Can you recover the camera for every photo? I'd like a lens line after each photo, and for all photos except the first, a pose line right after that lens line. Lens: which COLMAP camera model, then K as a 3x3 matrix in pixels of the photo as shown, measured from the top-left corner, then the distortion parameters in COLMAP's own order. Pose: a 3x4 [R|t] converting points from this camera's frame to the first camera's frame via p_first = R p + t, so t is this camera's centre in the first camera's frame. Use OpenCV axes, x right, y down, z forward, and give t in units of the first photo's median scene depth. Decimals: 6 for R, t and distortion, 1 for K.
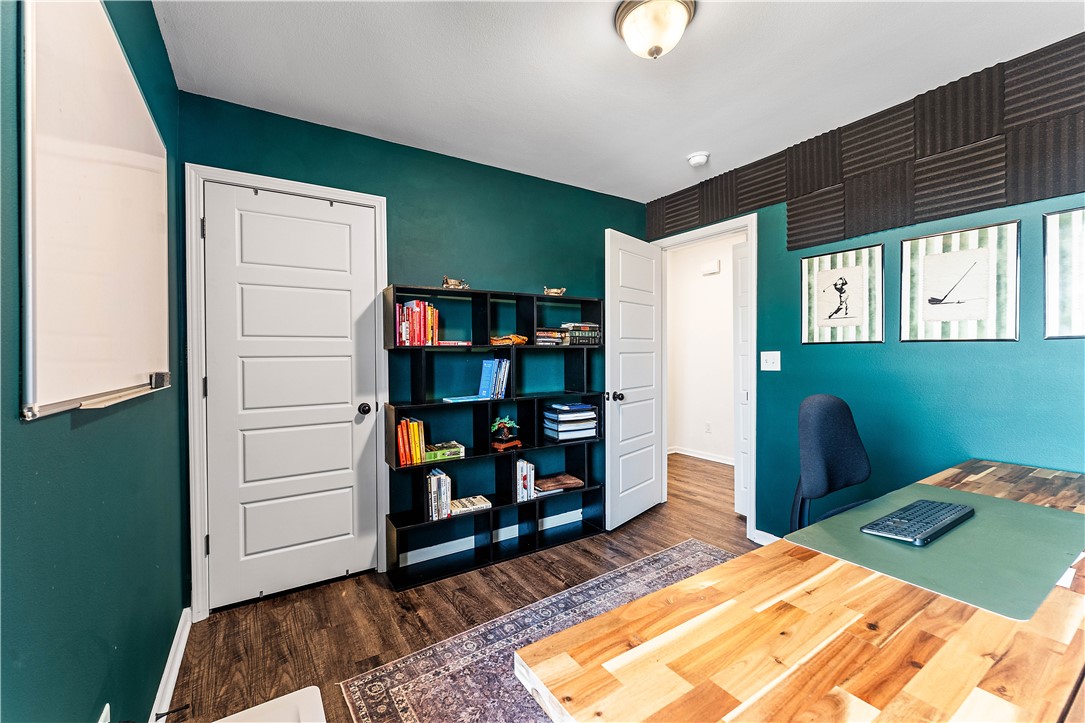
lens RADIAL K [[436.1, 0, 542.5], [0, 436.1, 361.5], [0, 0, 1]] dist [0.000259, 0.000103]
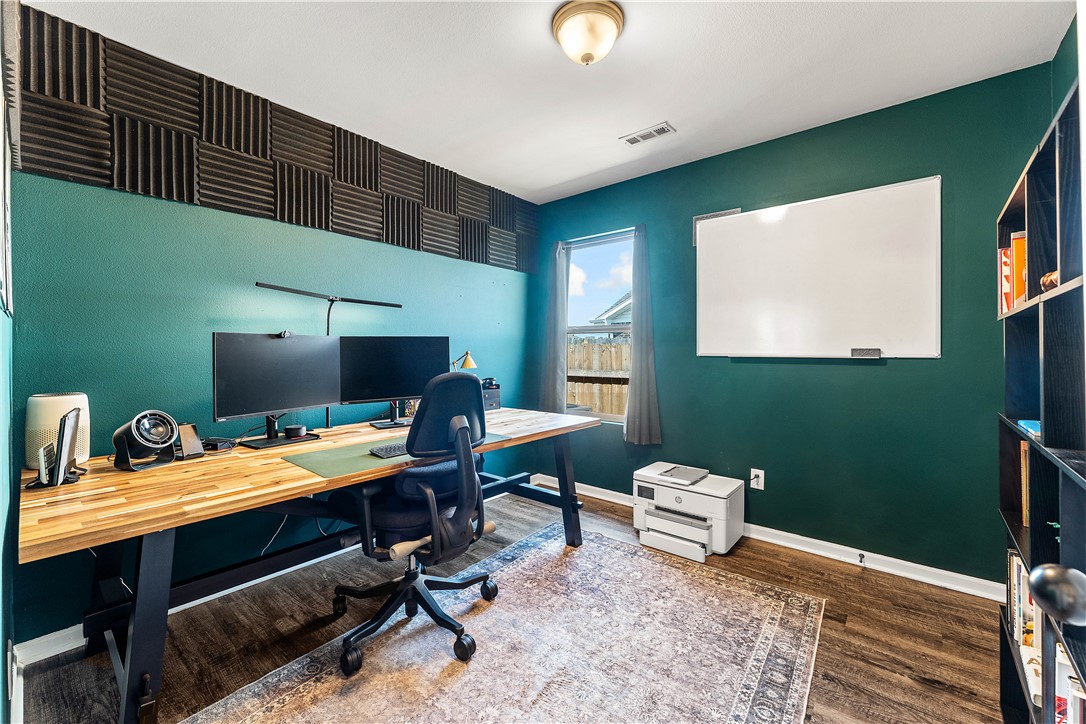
lens RADIAL K [[443.4, 0, 543.3], [0, 443.4, 354.3], [0, 0, 1]] dist [0.000175, 0.000059]
pose [[-0.953771, -0.000252, -0.300533, 0.567721], [-0.006506, 0.999783, 0.019810, 0.013871], [0.300463, 0.020849, -0.953566, 1.619980]]
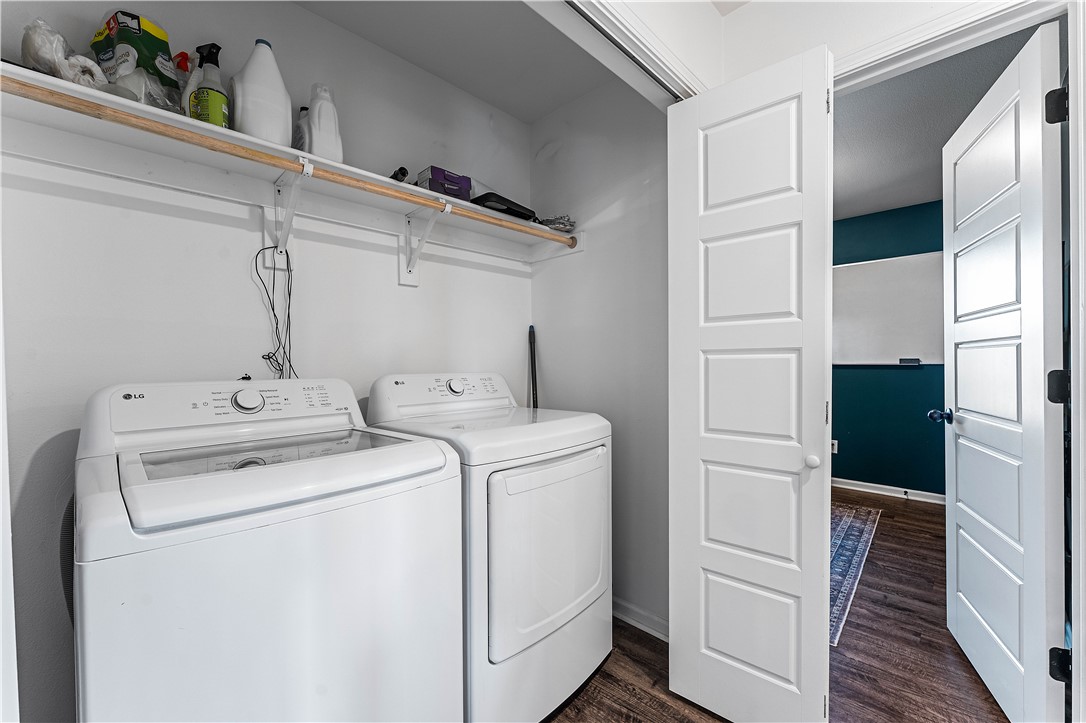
lens RADIAL K [[436.5, 0, 543.0], [0, 436.5, 361.5], [0, 0, 1]] dist [0.000259, 0.000103]
pose [[-0.976584, 0.005857, -0.215058, 1.287552], [0.003381, 0.999924, 0.011879, -0.001368], [0.215112, 0.010873, -0.976529, 2.222720]]
